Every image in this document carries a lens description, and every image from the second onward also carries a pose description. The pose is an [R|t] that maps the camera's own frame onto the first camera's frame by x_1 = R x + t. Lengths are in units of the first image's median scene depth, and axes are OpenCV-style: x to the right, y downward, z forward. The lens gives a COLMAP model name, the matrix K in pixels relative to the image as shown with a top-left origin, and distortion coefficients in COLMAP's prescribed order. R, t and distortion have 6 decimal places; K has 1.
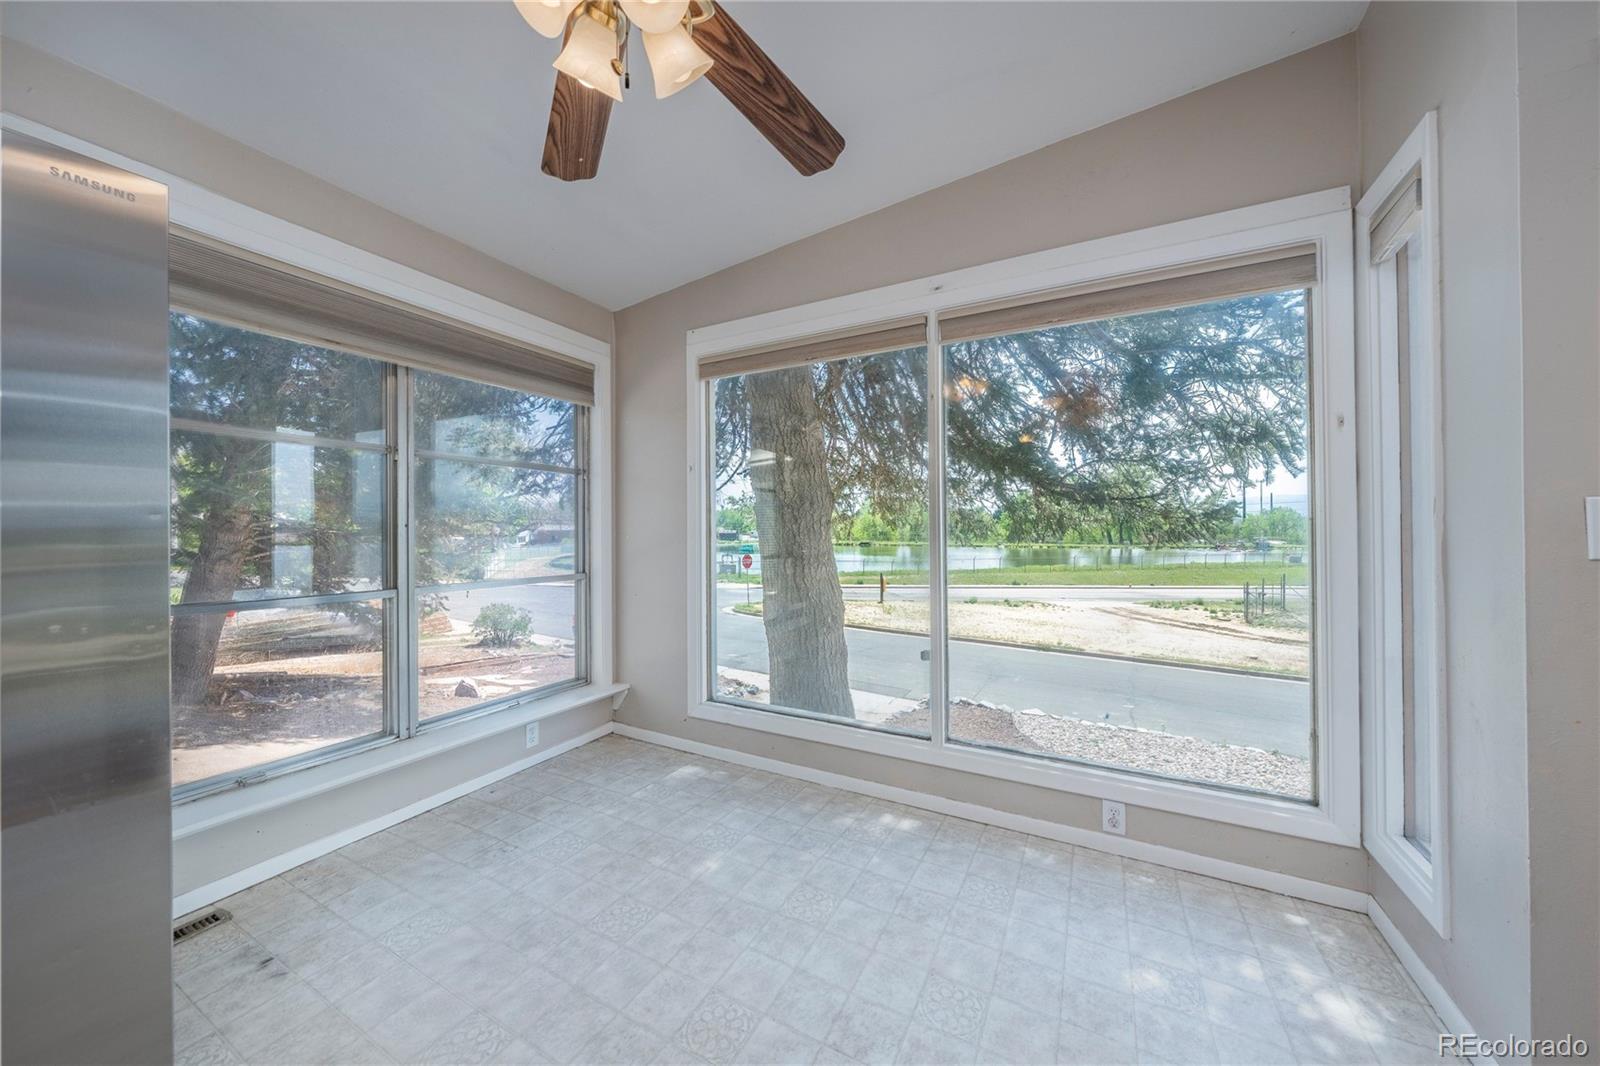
lens RADIAL K [[557.4, 0, 806.2], [0, 557.4, 521.3], [0, 0, 1]] dist [-0.000812, -0.000102]
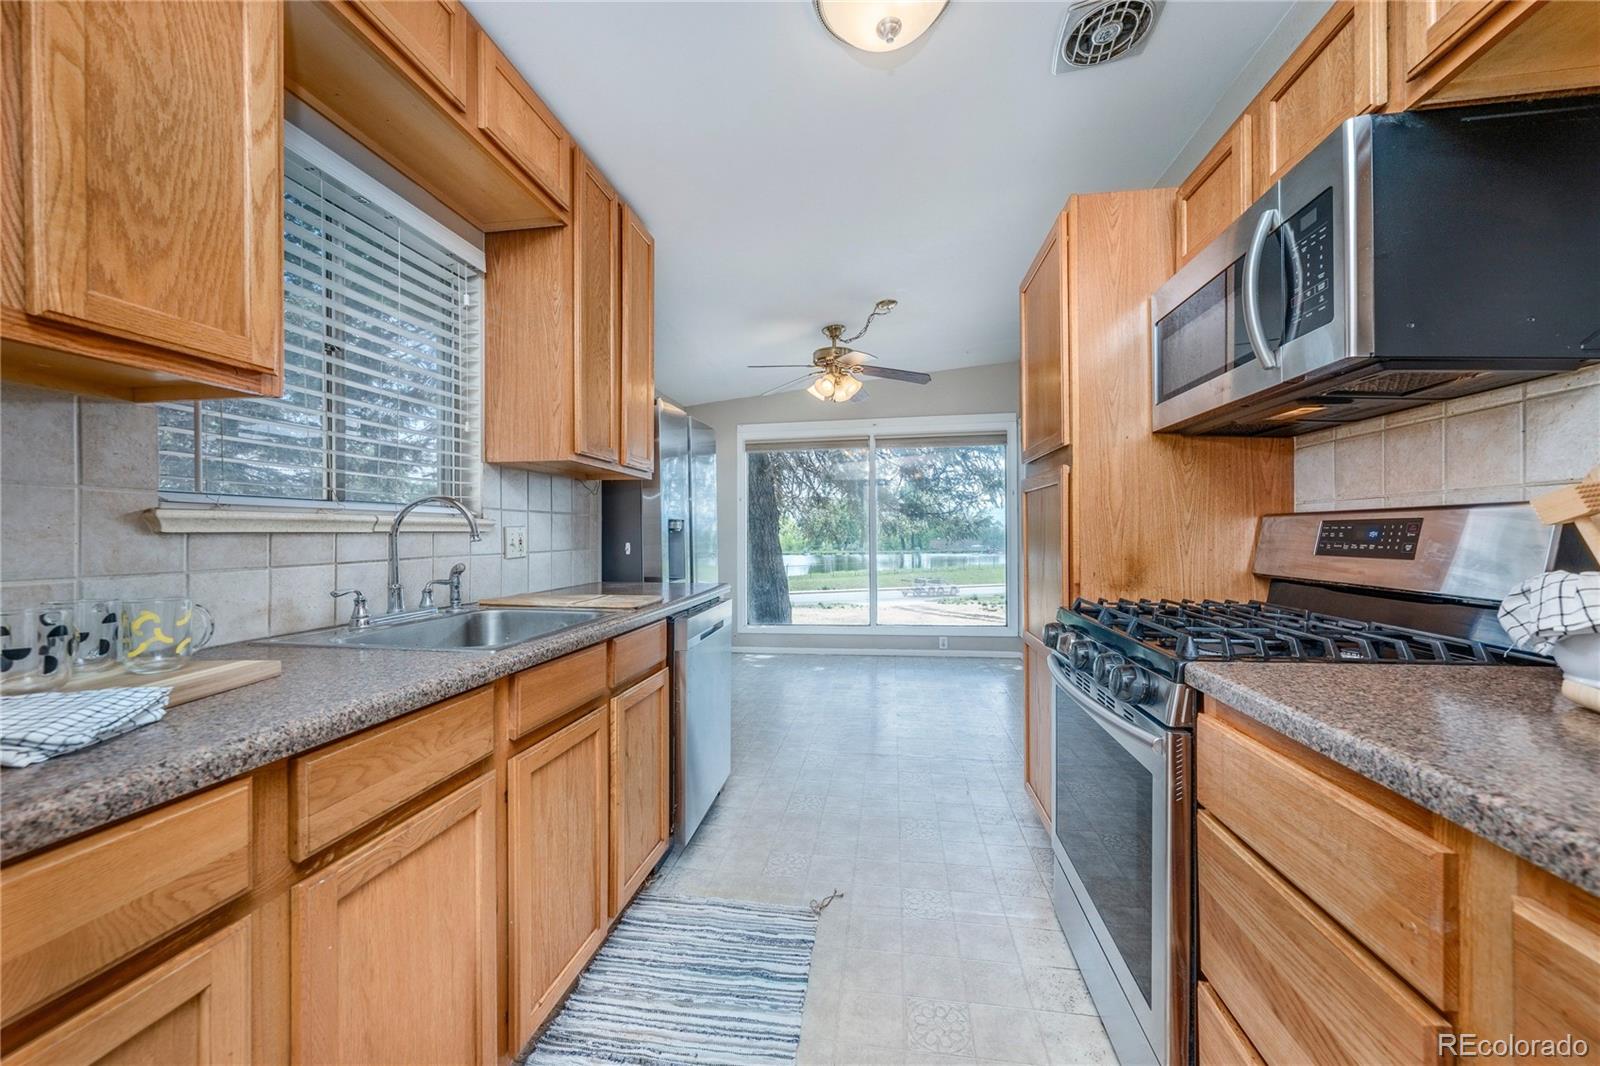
lens RADIAL K [[593.9, 0, 798.7], [0, 593.9, 529.0], [0, 0, 1]] dist [0.001734, 0.000055]
pose [[0.947329, -0.001271, 0.320260, -0.381364], [0.001444, 0.999999, -0.000303, 0.004934], [-0.320260, 0.000750, 0.947330, -0.550037]]
